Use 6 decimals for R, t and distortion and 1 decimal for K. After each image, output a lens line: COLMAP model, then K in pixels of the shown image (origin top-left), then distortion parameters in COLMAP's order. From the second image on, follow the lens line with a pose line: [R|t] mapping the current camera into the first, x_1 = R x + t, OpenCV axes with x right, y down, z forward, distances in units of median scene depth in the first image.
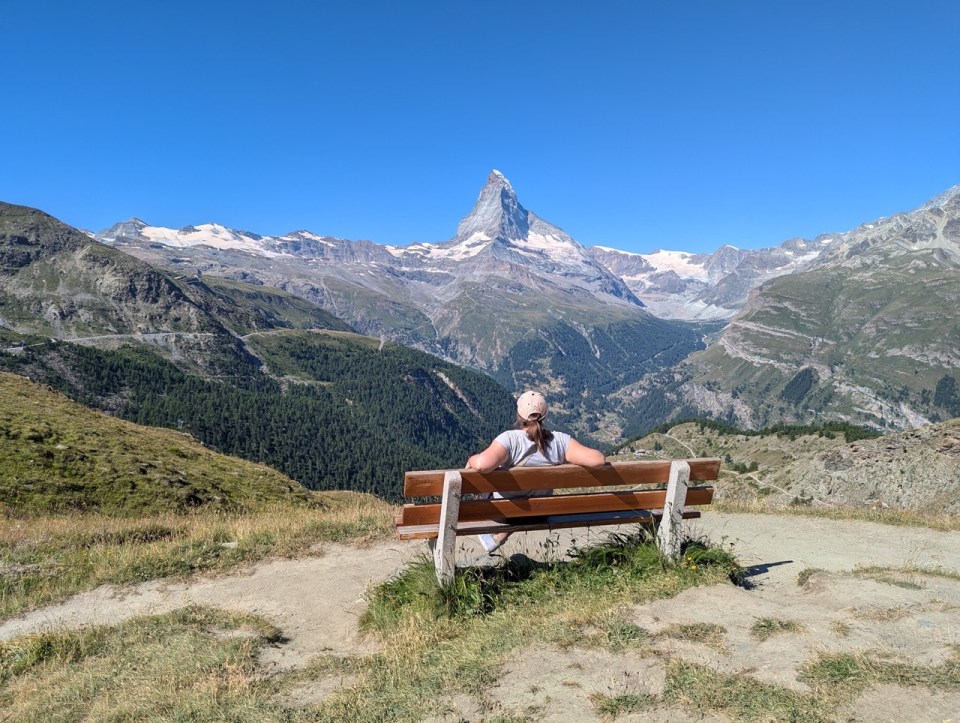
lens RADIAL K [[668.1, 0, 475.4], [0, 668.1, 346.0], [0, 0, 1]] dist [0.079157, -0.083503]
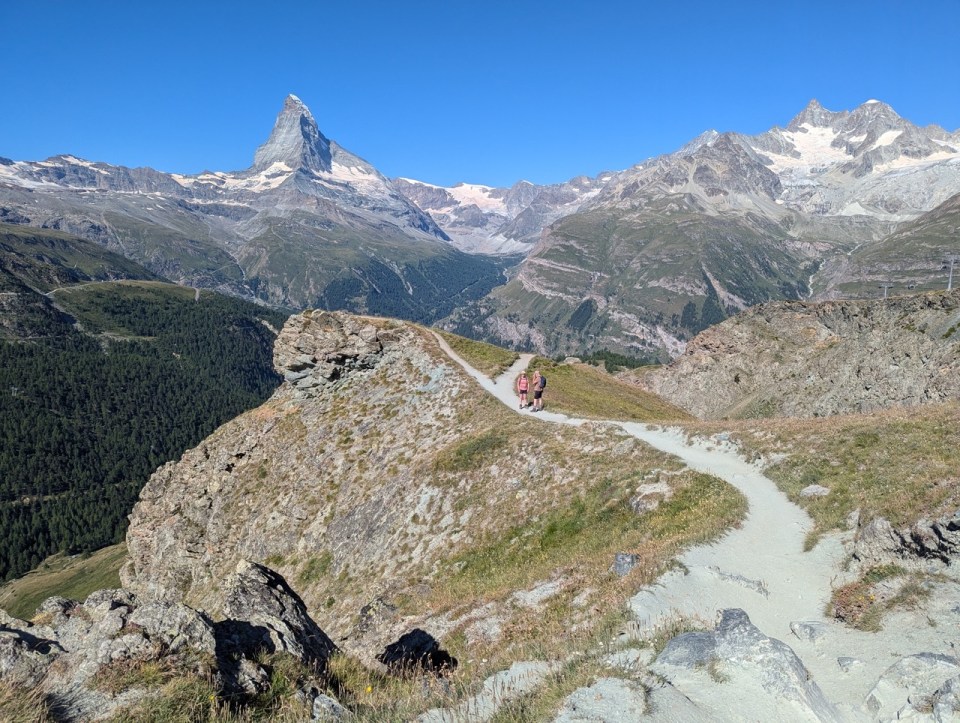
lens RADIAL K [[668.1, 0, 481.2], [0, 668.1, 352.0], [0, 0, 1]] dist [0.079157, -0.083503]
pose [[0.957391, -0.057502, 0.283011, -0.014887], [0.025857, 0.993109, 0.114308, -0.010997], [-0.287634, -0.102120, 0.952281, -0.043464]]
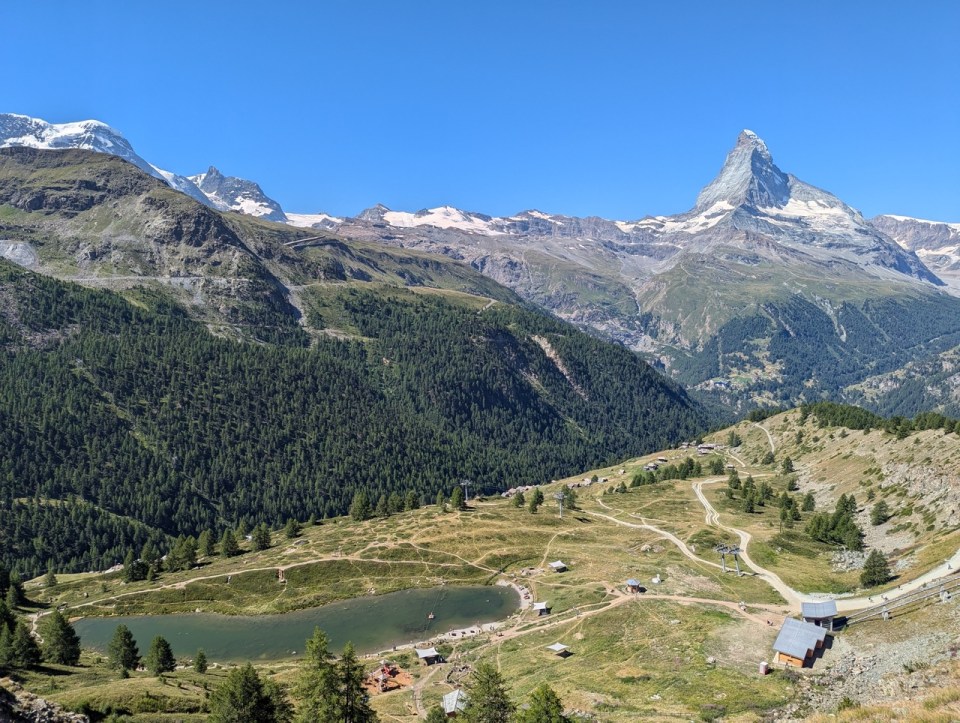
lens RADIAL K [[668.1, 0, 481.6], [0, 668.1, 348.5], [0, 0, 1]] dist [0.079157, -0.083503]
pose [[0.931255, 0.030326, -0.363104, 0.090466], [-0.021827, 0.999384, 0.027487, 0.016858], [0.363714, -0.017672, 0.931343, 0.109130]]
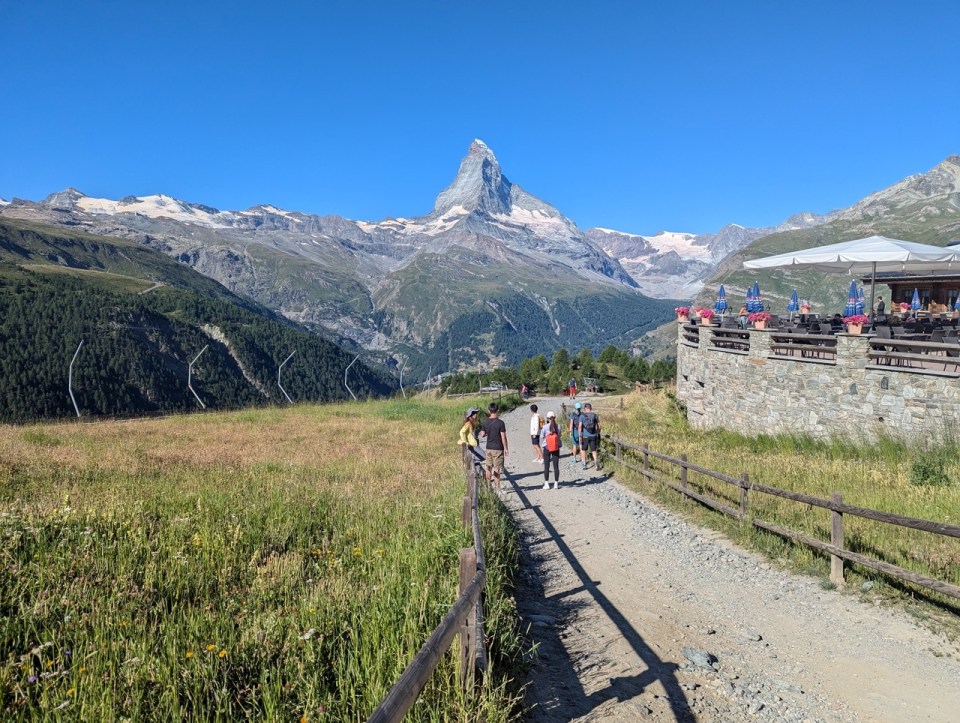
lens RADIAL K [[668.1, 0, 487.6], [0, 668.1, 361.3], [0, 0, 1]] dist [0.079157, -0.083503]
pose [[0.999979, -0.002684, -0.005851, 0.116850], [0.002881, 0.999417, 0.034007, 0.027499], [0.005756, -0.034024, 0.999404, 0.165423]]
